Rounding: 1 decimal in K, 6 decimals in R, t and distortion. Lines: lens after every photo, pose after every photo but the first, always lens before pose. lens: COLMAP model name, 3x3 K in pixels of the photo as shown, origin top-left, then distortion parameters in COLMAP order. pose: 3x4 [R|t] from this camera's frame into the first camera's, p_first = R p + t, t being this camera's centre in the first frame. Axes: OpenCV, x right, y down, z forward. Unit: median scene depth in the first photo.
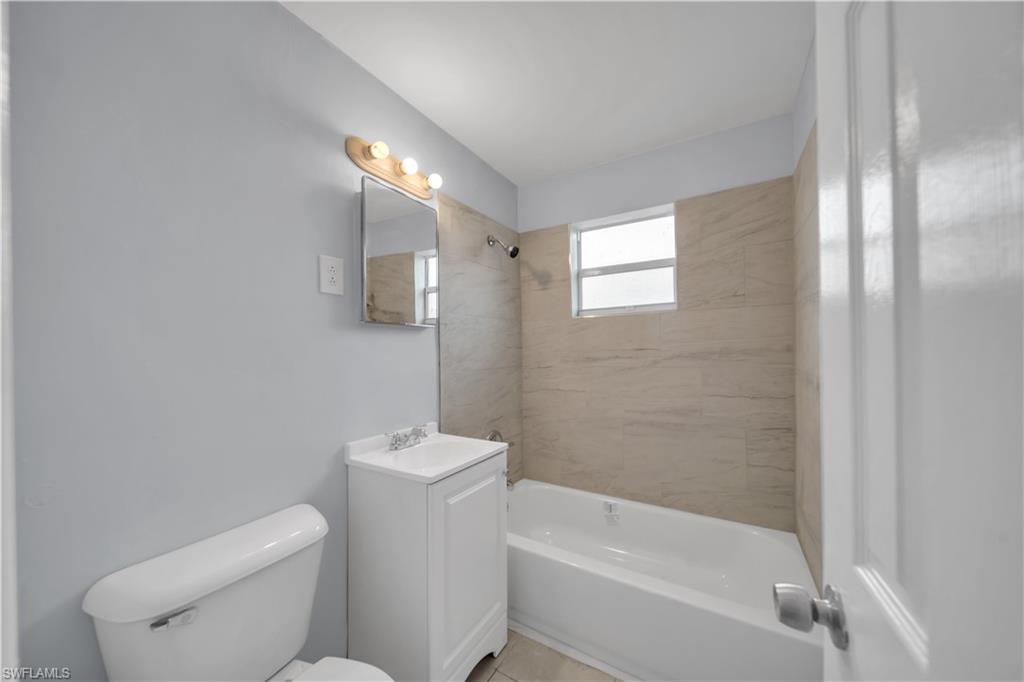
lens RADIAL K [[355.7, 0, 511.1], [0, 355.7, 345.6], [0, 0, 1]] dist [-0.000322, -0.000032]
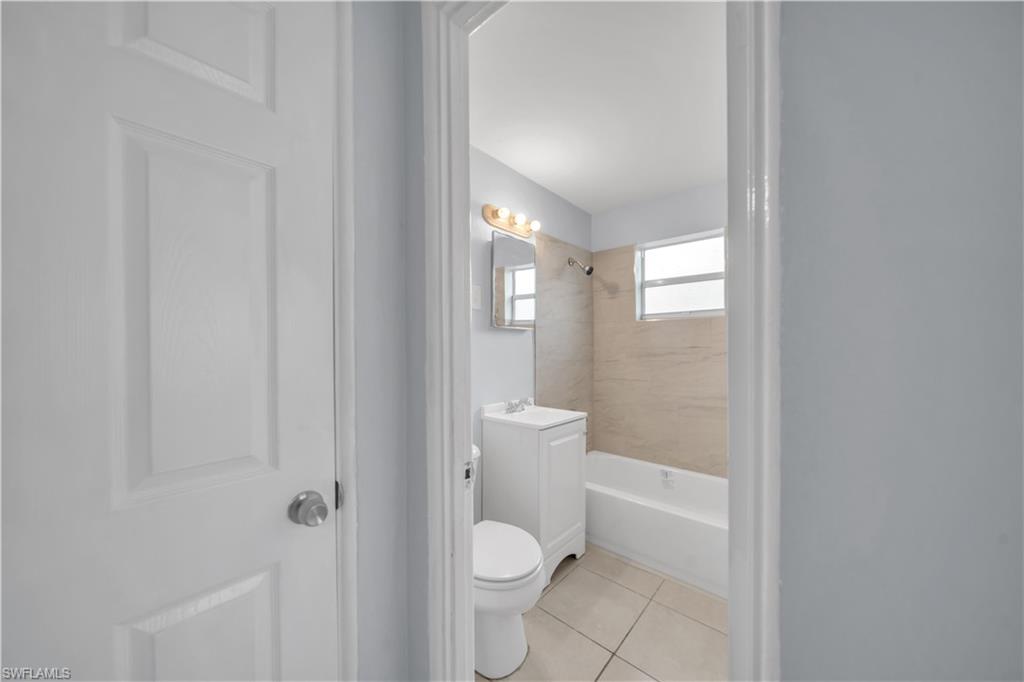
lens RADIAL K [[355.7, 0, 511.1], [0, 355.7, 345.6], [0, 0, 1]] dist [-0.000322, -0.000032]
pose [[0.985725, 0.010949, -0.168007, -0.052221], [-0.009497, 0.999910, 0.009444, -0.001224], [0.168096, -0.007714, 0.985741, -0.316297]]
